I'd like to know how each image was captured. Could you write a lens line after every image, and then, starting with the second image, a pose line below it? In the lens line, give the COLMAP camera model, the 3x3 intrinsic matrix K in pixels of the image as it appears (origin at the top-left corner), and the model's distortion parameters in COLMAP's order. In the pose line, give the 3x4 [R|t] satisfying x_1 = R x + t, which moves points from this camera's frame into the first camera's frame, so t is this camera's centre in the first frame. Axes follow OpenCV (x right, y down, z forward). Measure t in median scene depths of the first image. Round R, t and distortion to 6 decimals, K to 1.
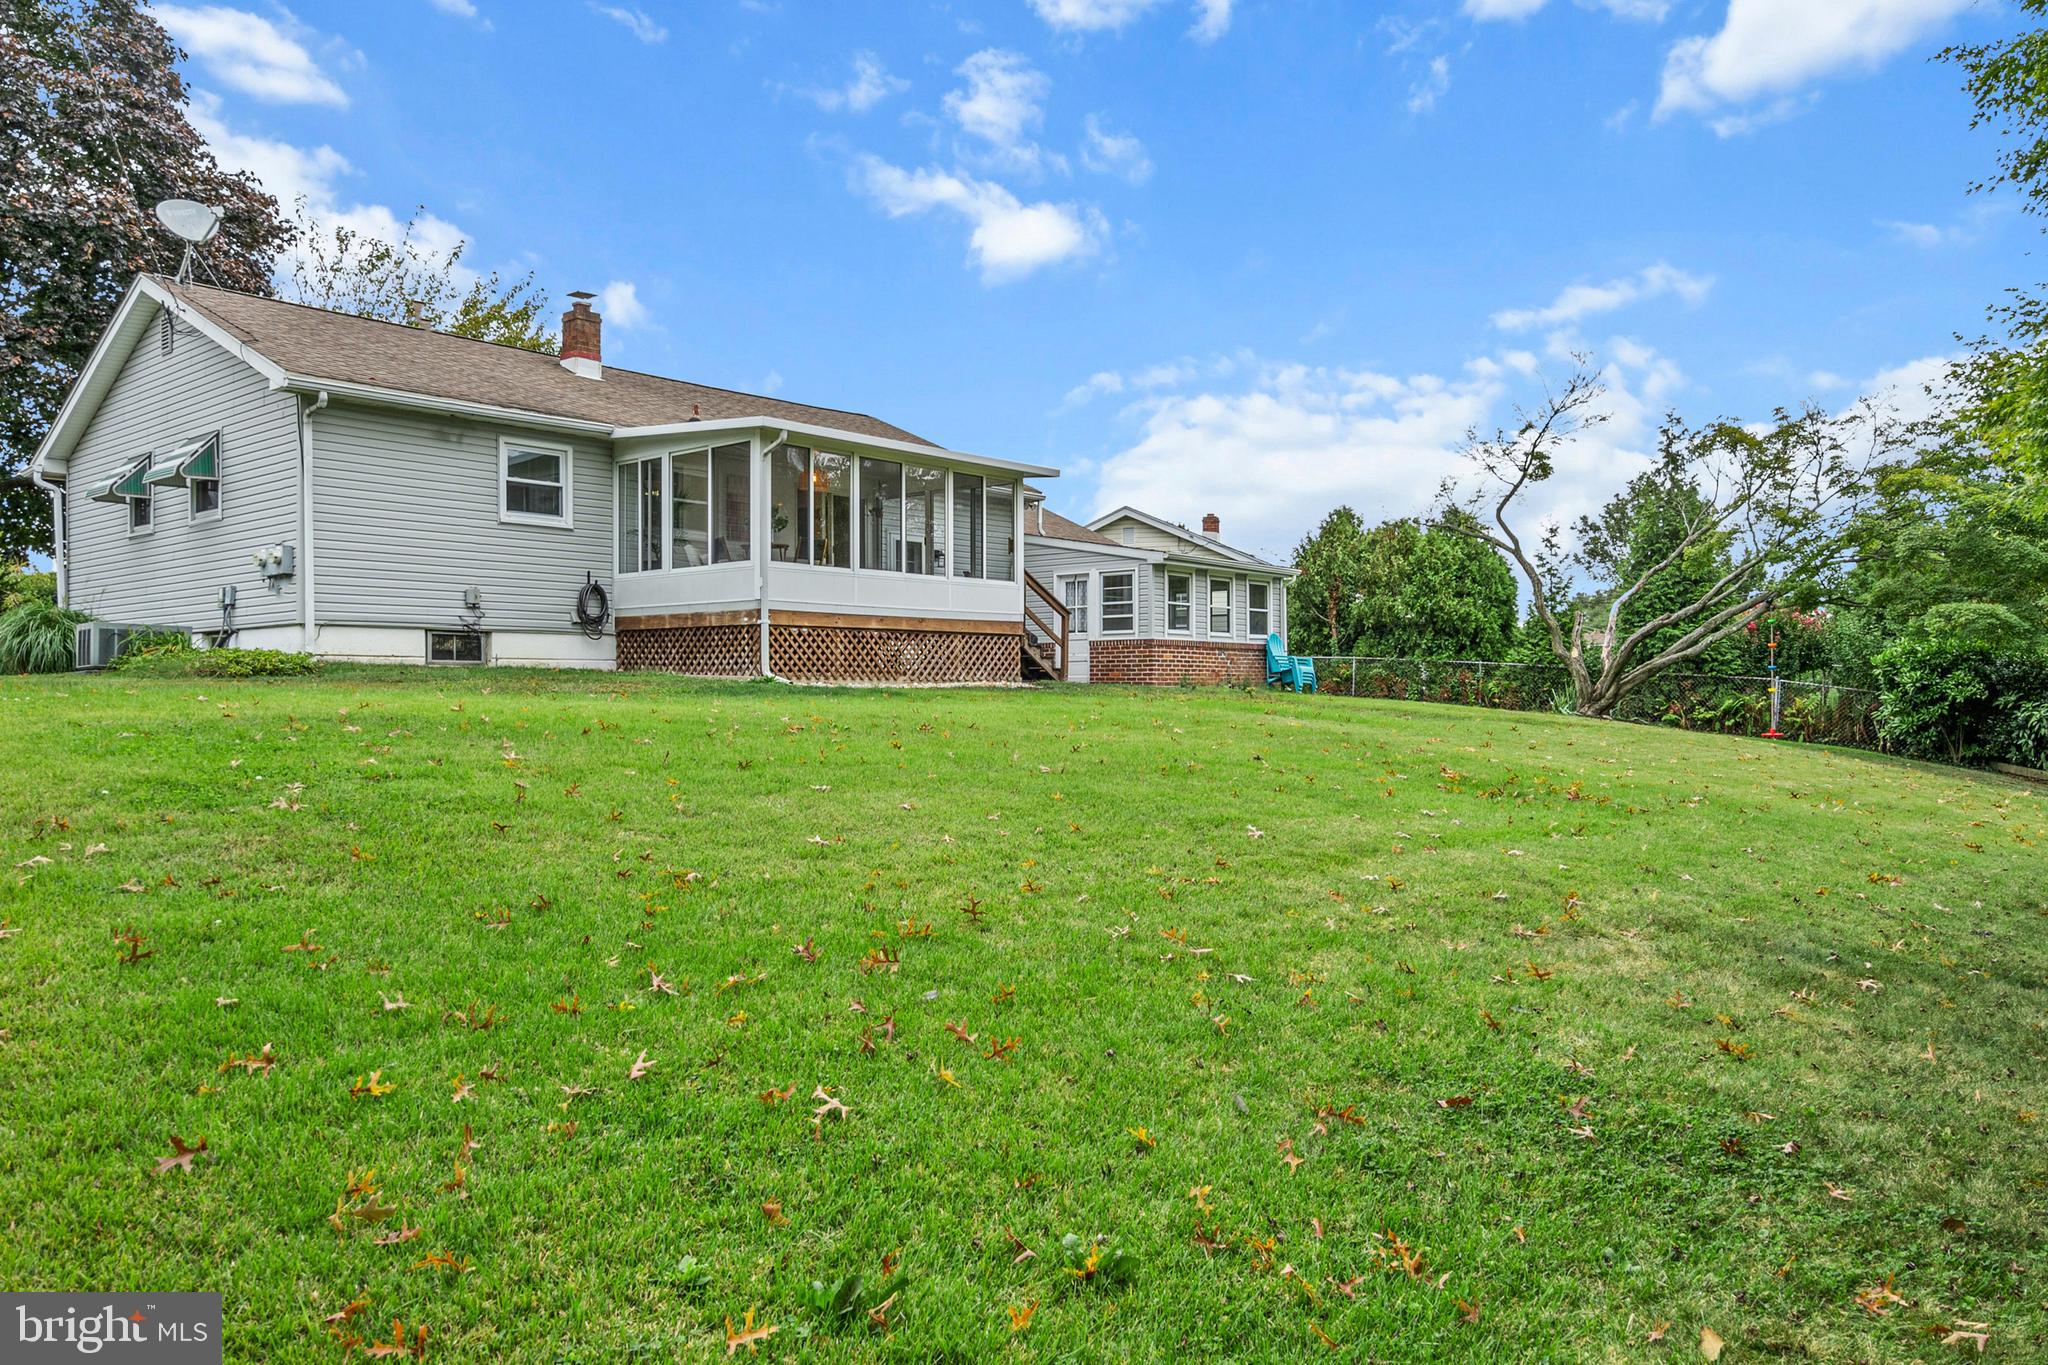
lens RADIAL K [[1469.1, 0, 1023.3], [0, 1469.1, 684.3], [0, 0, 1]] dist [-0.006291, -0.000838]
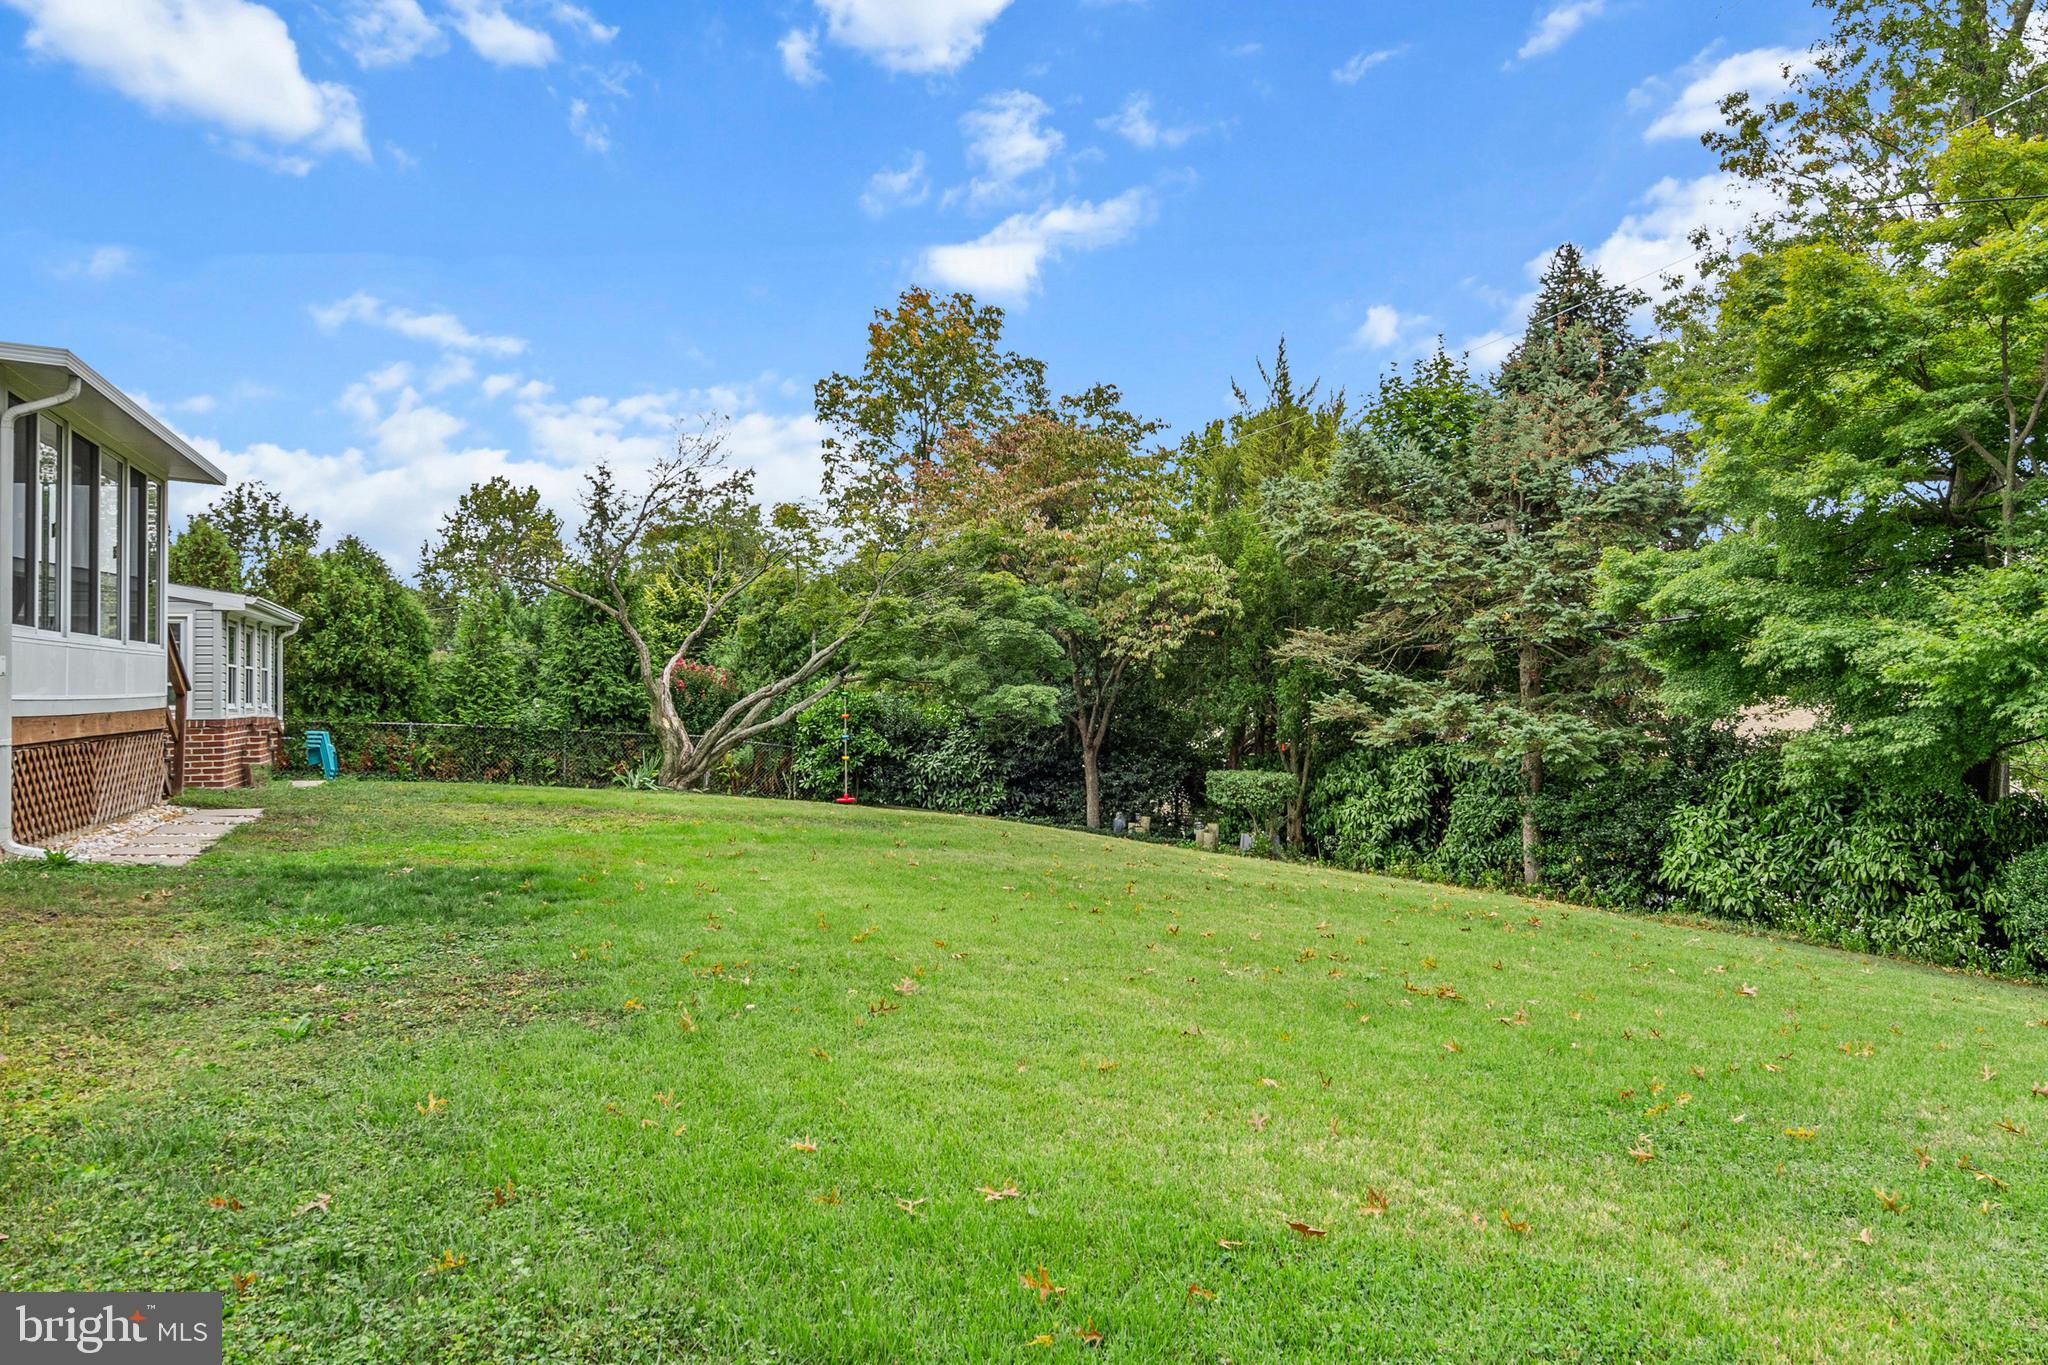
lens RADIAL K [[1469.1, 0, 1050.4], [0, 1469.1, 646.0], [0, 0, 1]] dist [-0.006291, -0.000838]
pose [[0.487789, 0.020669, 0.872717, -0.404513], [0.005956, 0.999618, -0.027004, -0.055255], [-0.872941, 0.018370, 0.487479, 0.405453]]
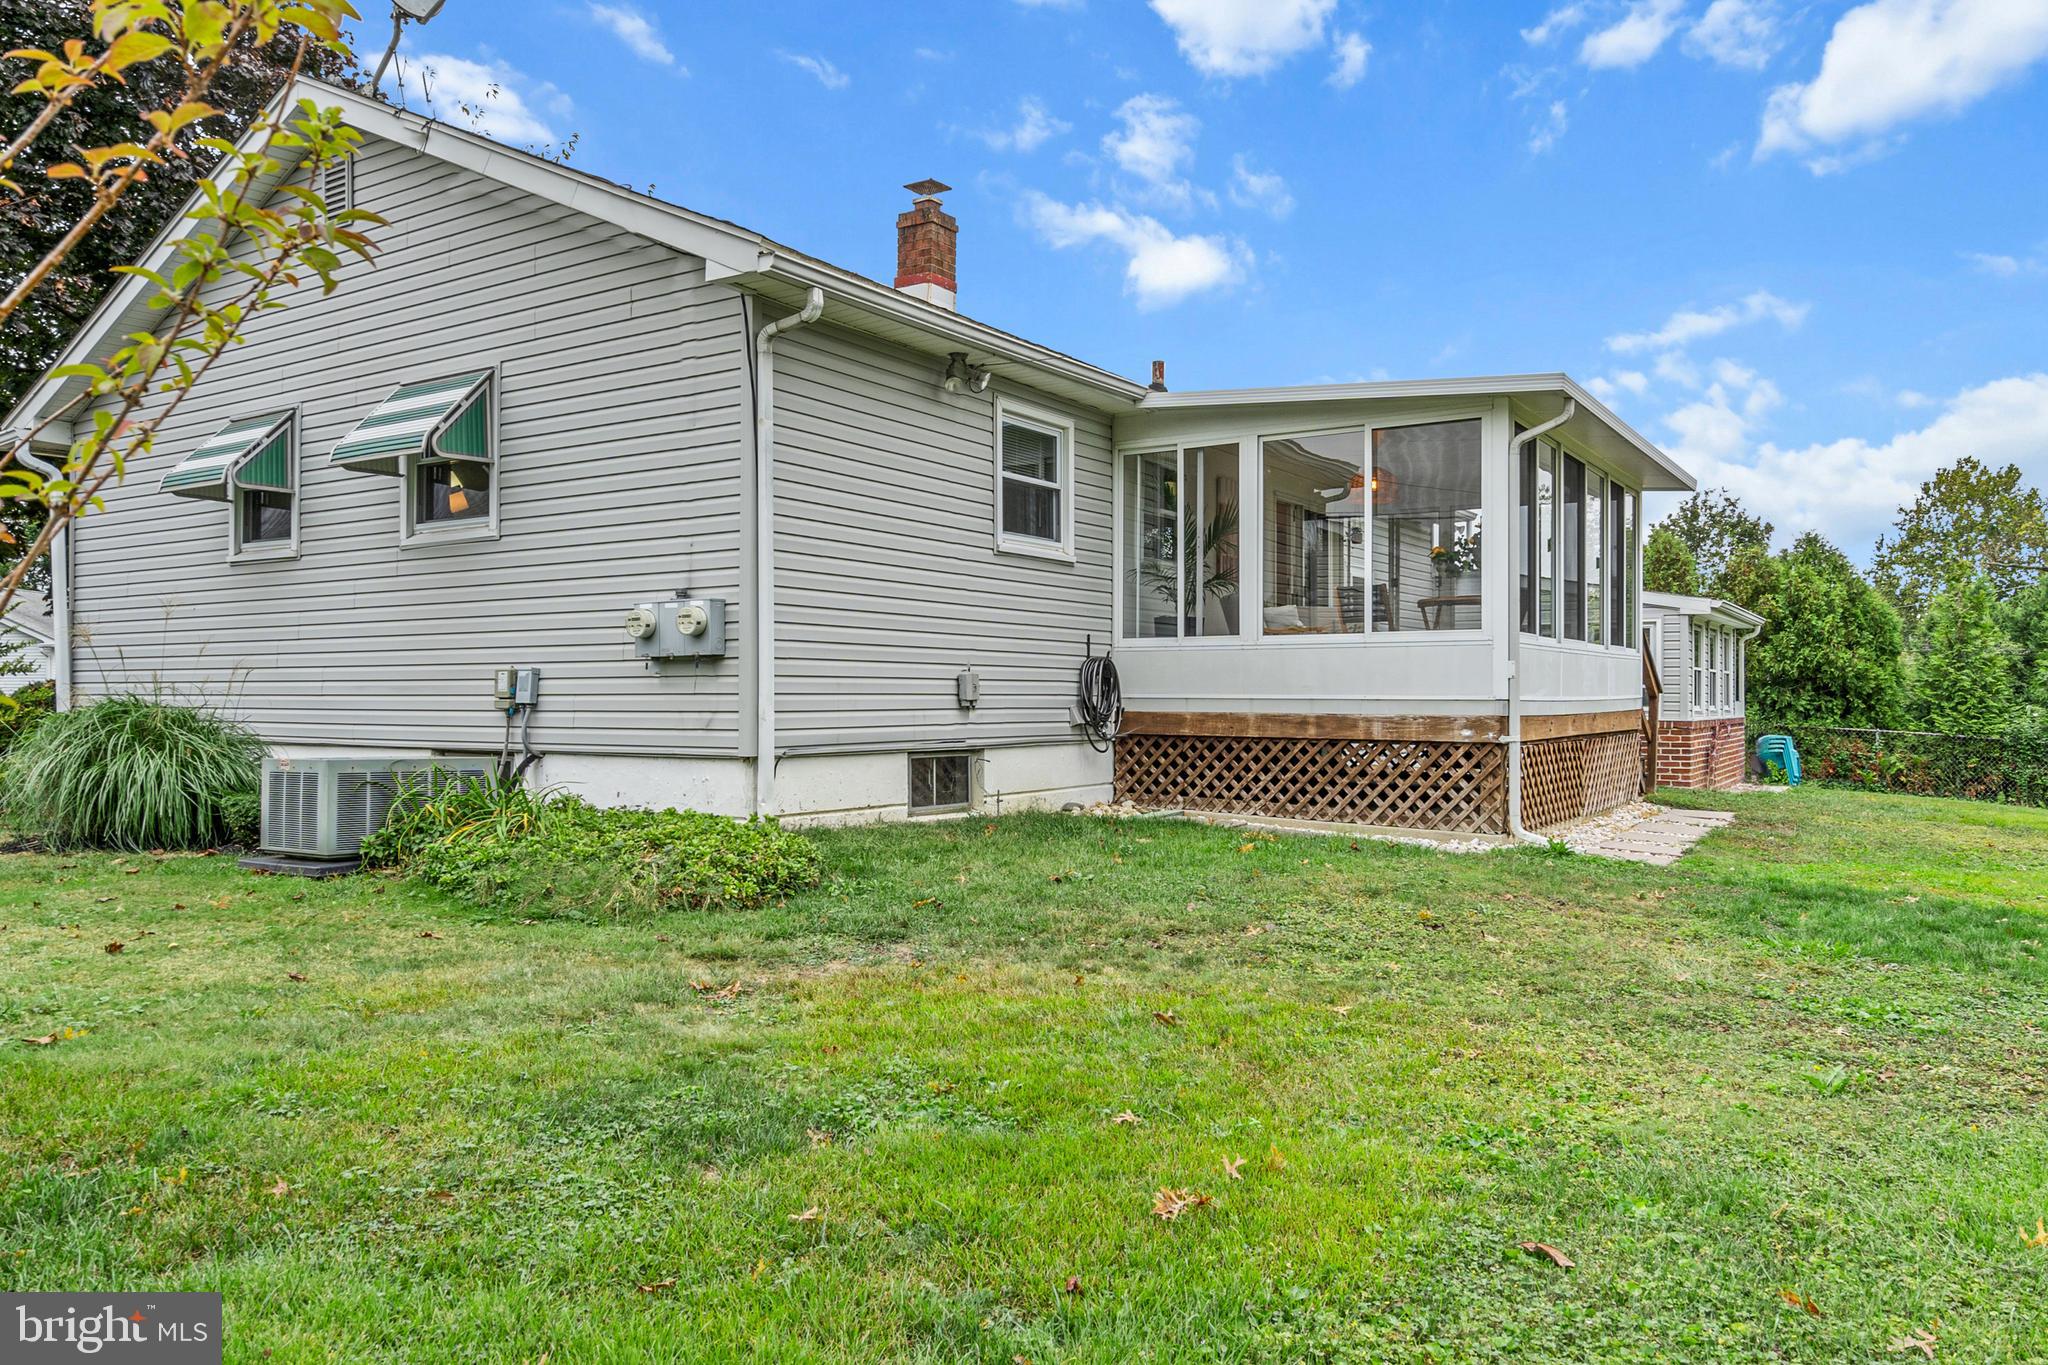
lens RADIAL K [[1469.1, 0, 1028.2], [0, 1469.1, 668.6], [0, 0, 1]] dist [-0.006291, -0.000838]
pose [[0.991322, 0.006931, 0.131269, -0.399365], [-0.005189, 0.999894, -0.013608, -0.055861], [-0.131350, 0.012809, 0.991253, 0.427532]]
